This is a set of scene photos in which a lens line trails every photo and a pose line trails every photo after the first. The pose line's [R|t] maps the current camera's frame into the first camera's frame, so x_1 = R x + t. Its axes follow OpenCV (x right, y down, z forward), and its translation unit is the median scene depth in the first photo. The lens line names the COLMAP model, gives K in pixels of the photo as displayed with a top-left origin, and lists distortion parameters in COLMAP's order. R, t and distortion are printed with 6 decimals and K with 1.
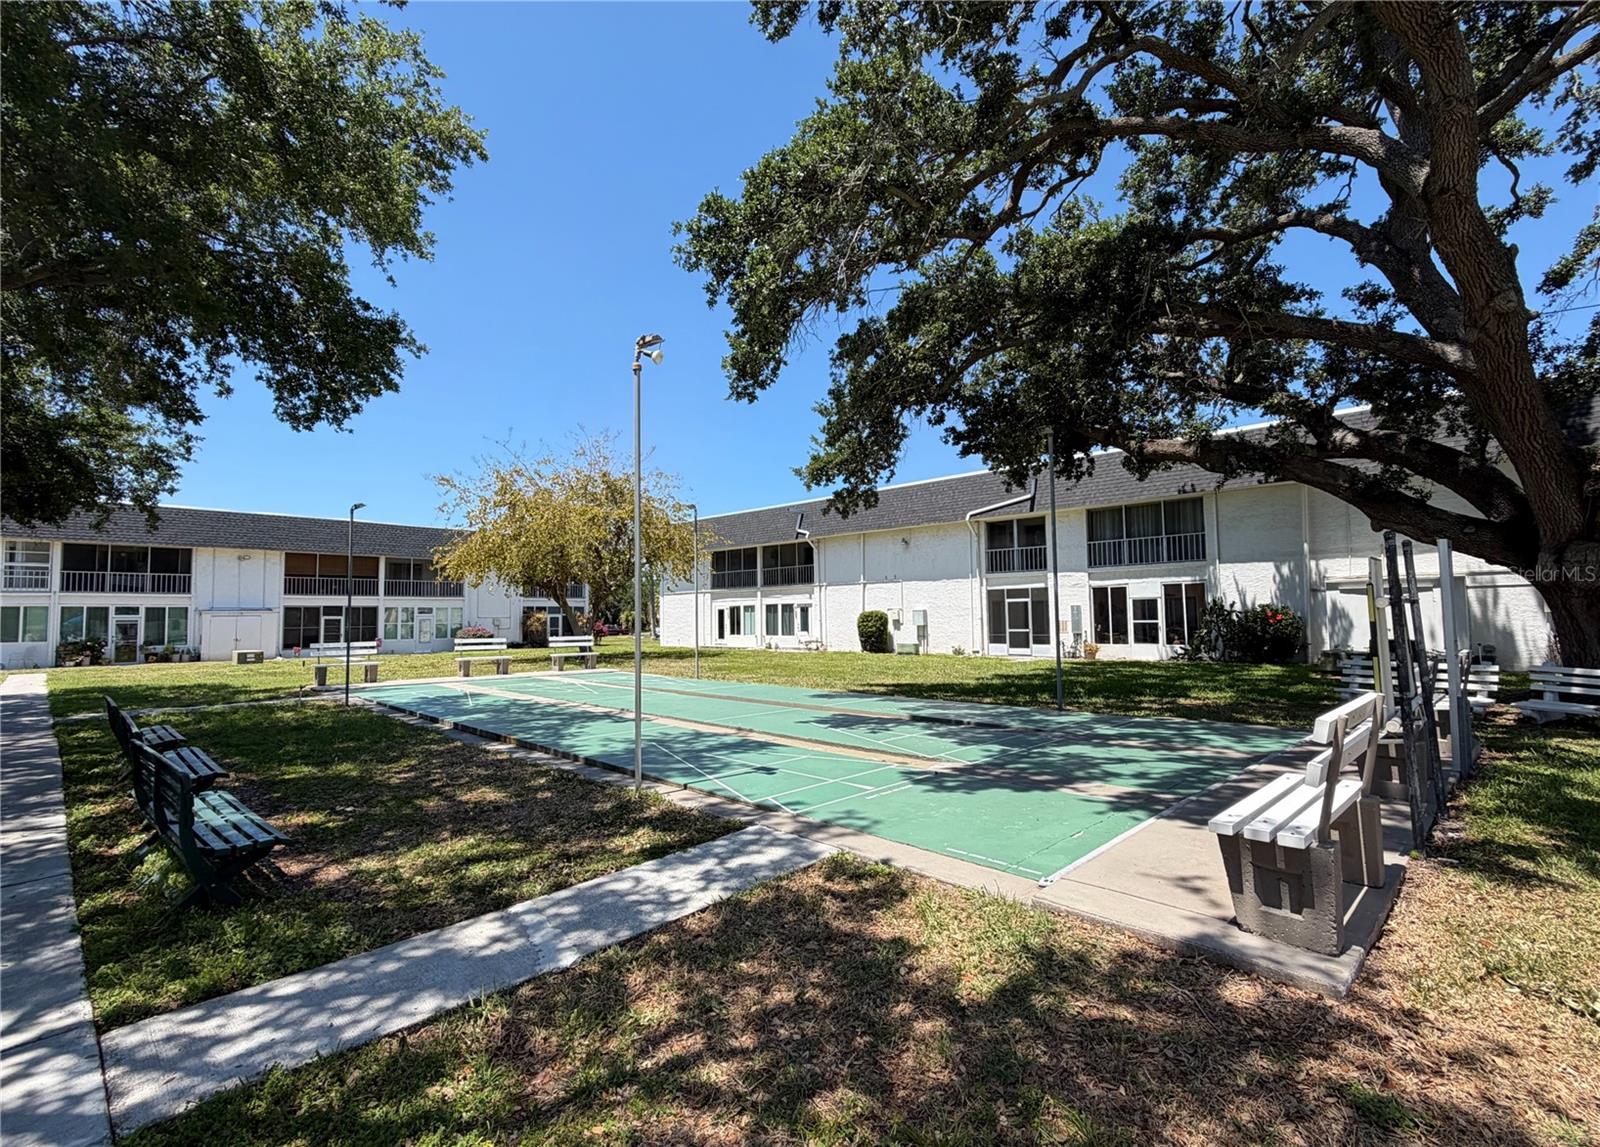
lens RADIAL K [[705.8, 0, 800.0], [0, 705.8, 573.5], [0, 0, 1]] dist [-0.001699, -0.000146]
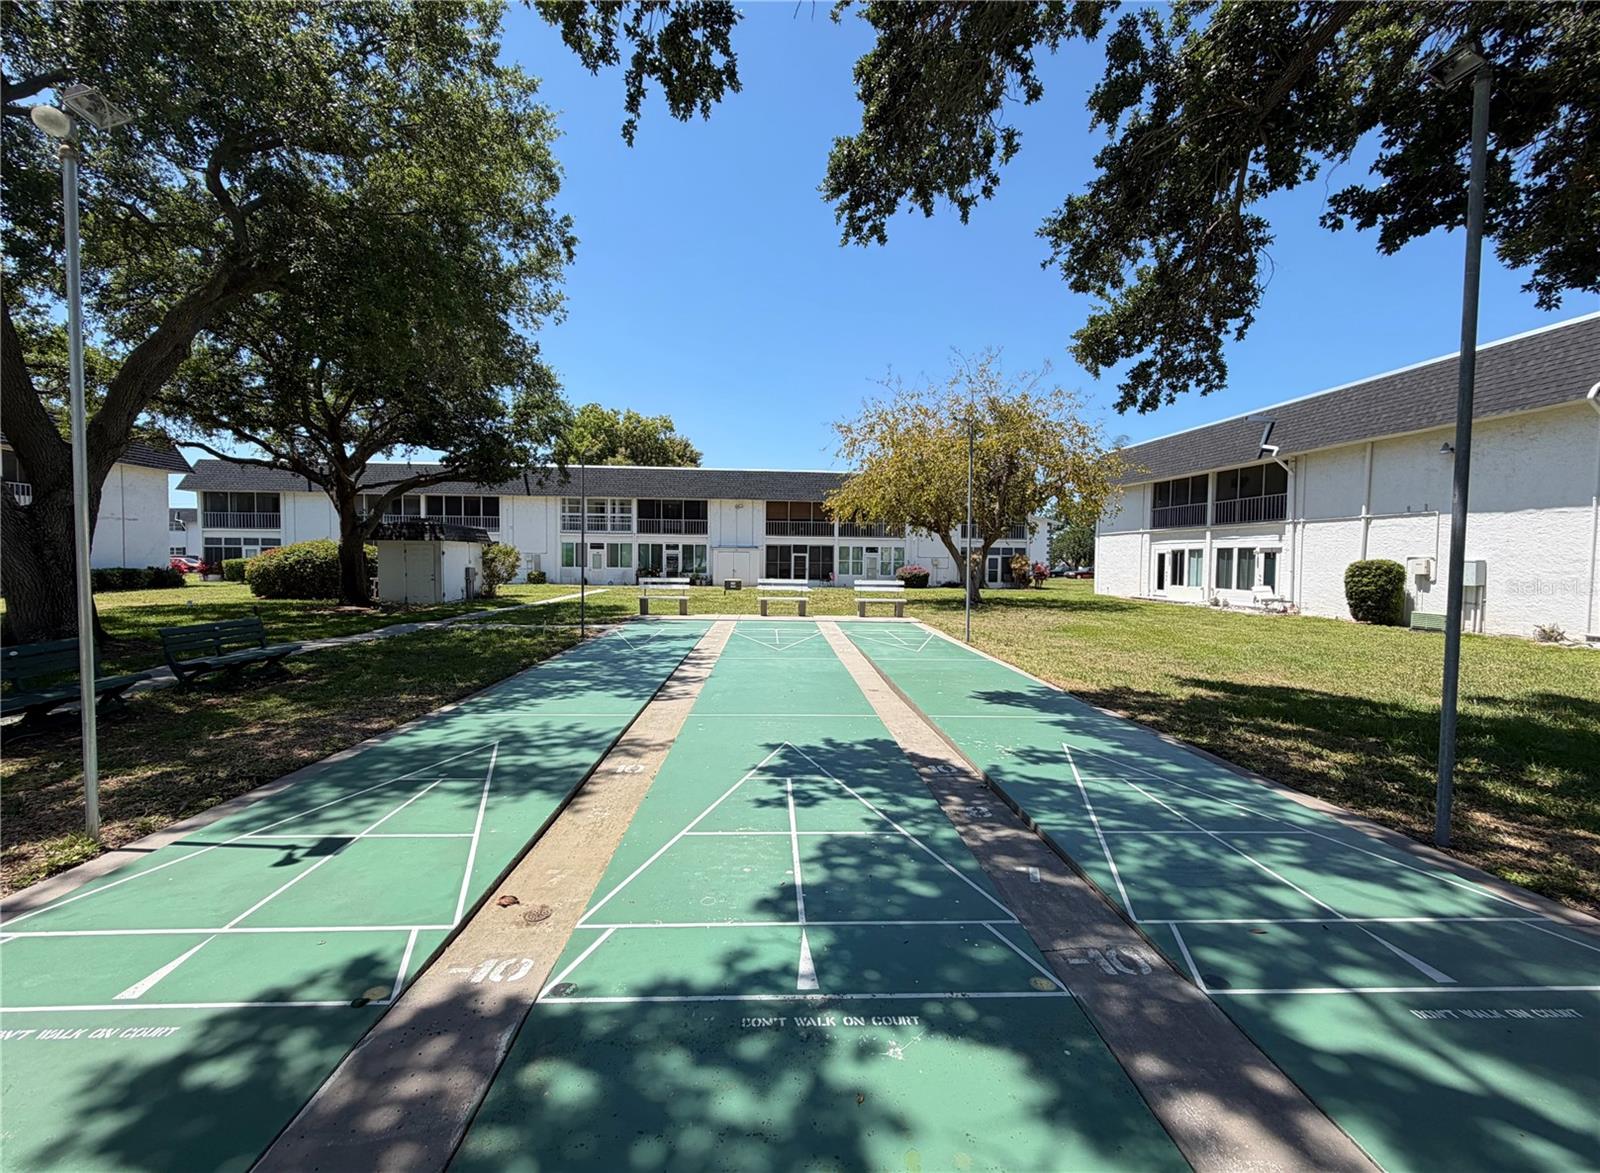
lens RADIAL K [[671.1, 0, 800.0], [0, 671.1, 586.5], [0, 0, 1]] dist [0.000856, 0.000207]
pose [[0.748562, 0.050710, -0.661123, 0.103220], [0.019636, 0.994939, 0.098547, 0.004412], [0.662774, -0.086751, 0.743778, 0.156955]]
